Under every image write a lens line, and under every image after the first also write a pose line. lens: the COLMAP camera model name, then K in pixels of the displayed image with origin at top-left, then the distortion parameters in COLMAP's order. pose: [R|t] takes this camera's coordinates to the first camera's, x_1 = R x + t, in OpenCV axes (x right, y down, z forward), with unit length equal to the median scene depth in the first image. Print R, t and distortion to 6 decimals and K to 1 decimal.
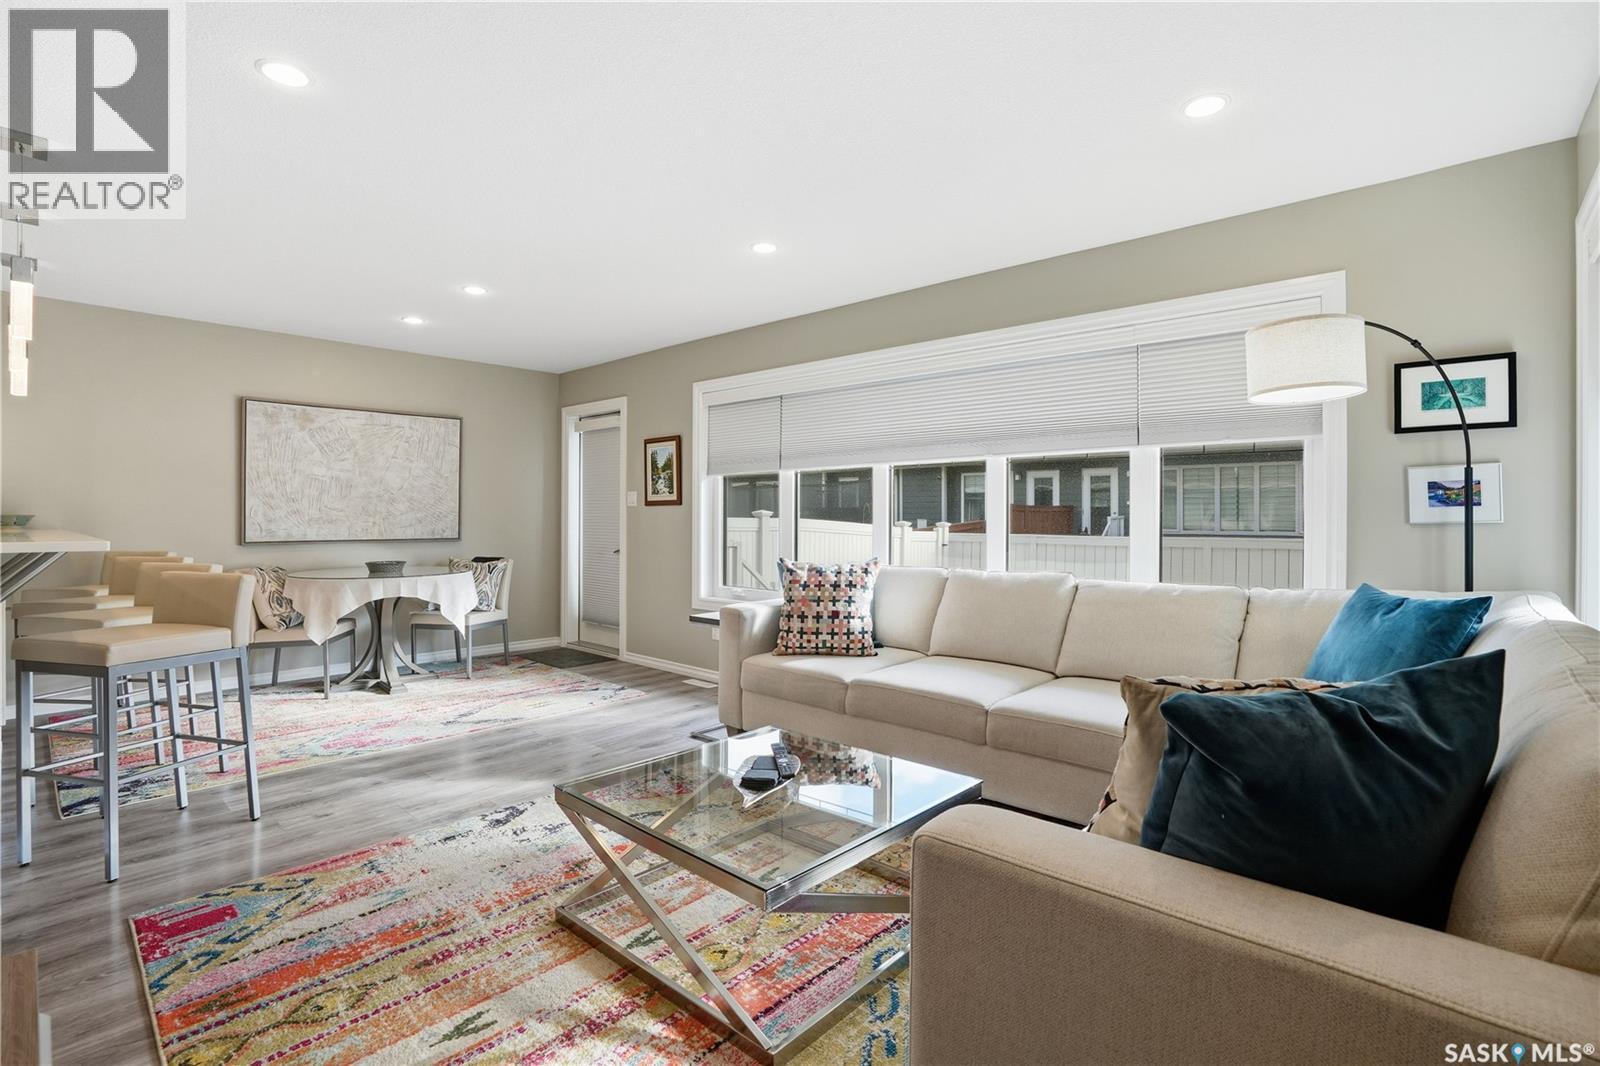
lens RADIAL K [[754.0, 0, 797.0], [0, 754.0, 517.9], [0, 0, 1]] dist [-0.071623, 0.031524]
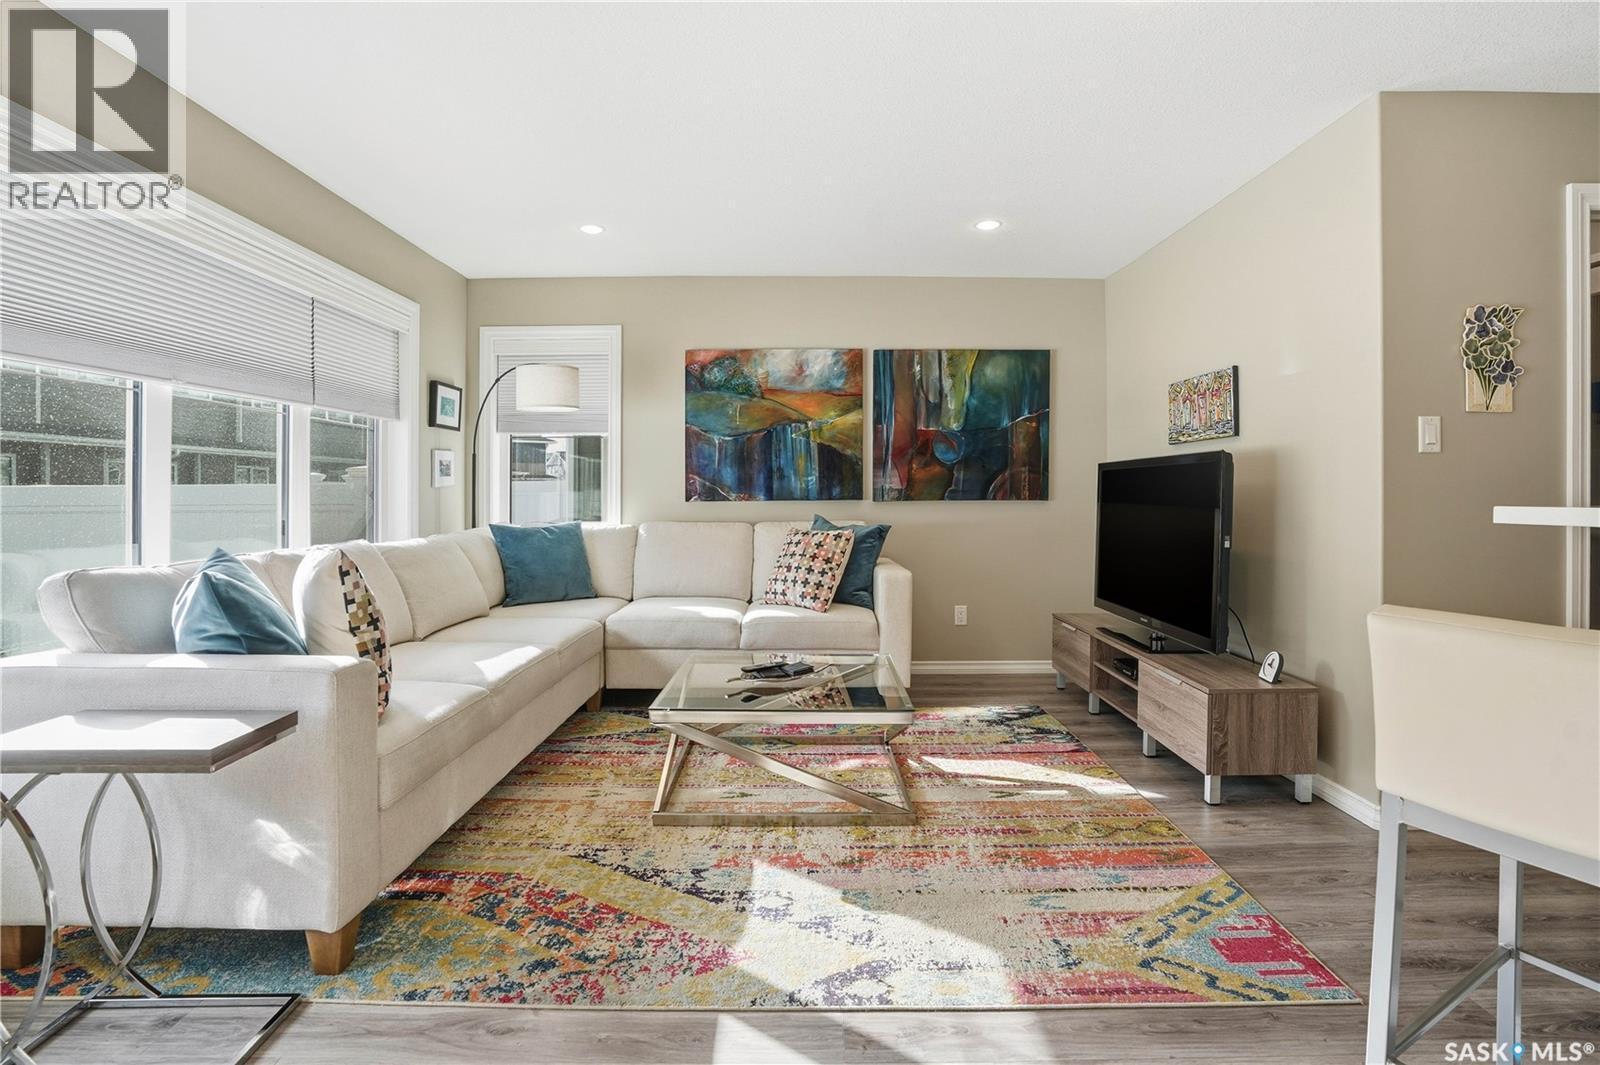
lens RADIAL K [[775.5, 0, 810.5], [0, 775.5, 496.8], [0, 0, 1]] dist [-0.042957, 0.000177]
pose [[-0.685567, -0.005414, 0.727989, -0.651194], [0.000520, 0.999968, 0.007926, 0.012518], [-0.728009, 0.005812, -0.685543, 1.159880]]
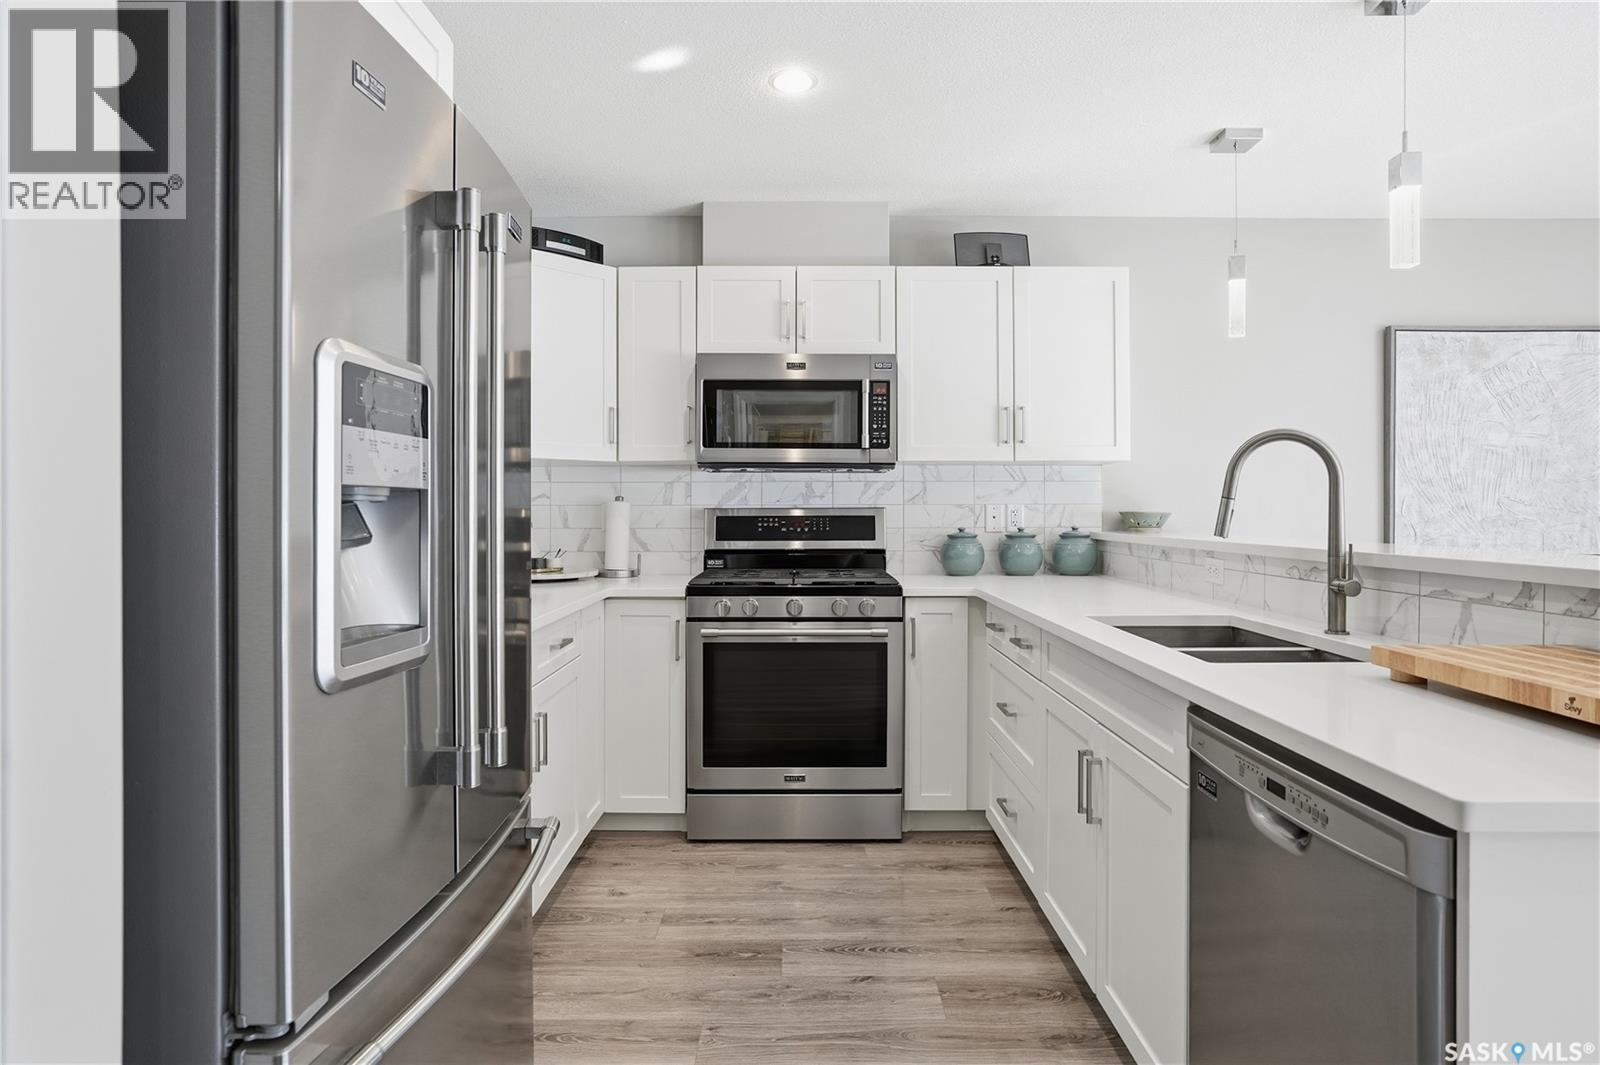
lens RADIAL K [[878.9, 0, 794.3], [0, 878.9, 513.3], [0, 0, 1]] dist [-0.051549, 0.026561]
pose [[0.669743, 0.001306, -0.742591, -0.762178], [0.000301, 0.999998, 0.002031, -0.006326], [0.742593, -0.001583, 0.669742, 0.154688]]
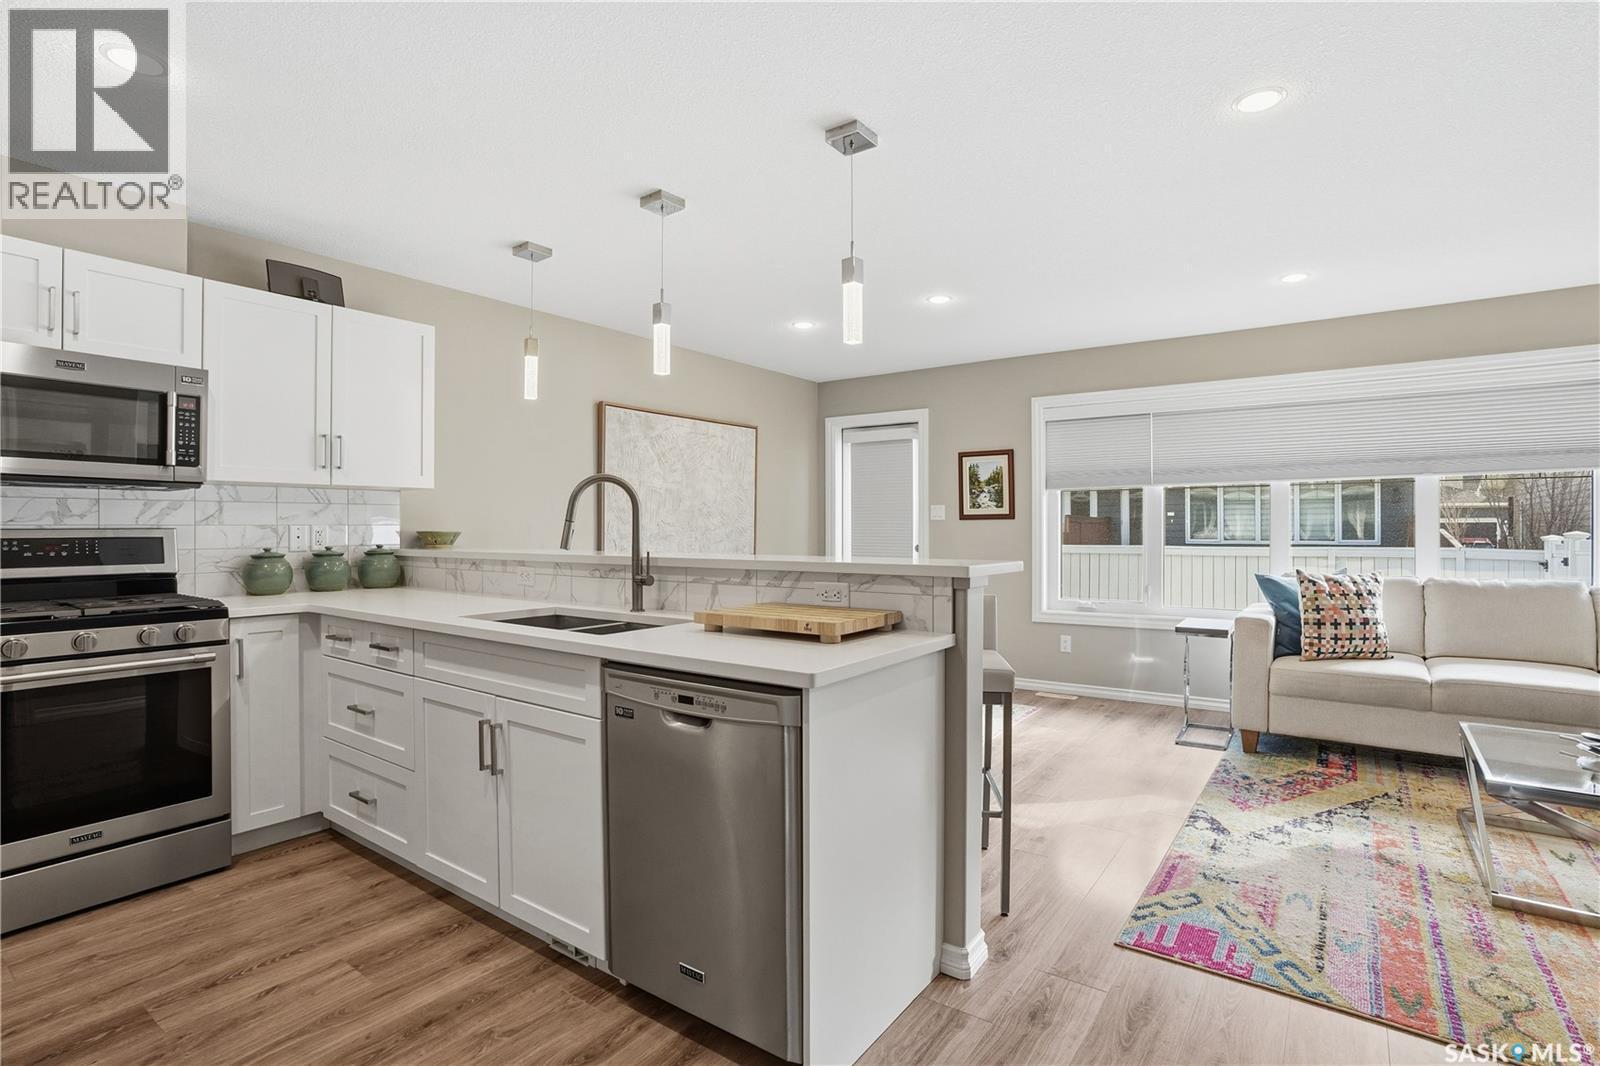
lens RADIAL K [[779.5, 0, 789.6], [0, 779.5, 530.3], [0, 0, 1]] dist [-0.078039, 0.033198]
pose [[0.994007, -0.004332, 0.109228, -0.877860], [0.004200, 0.999990, 0.001438, -0.007013], [-0.109233, -0.000971, 0.994016, 0.015837]]
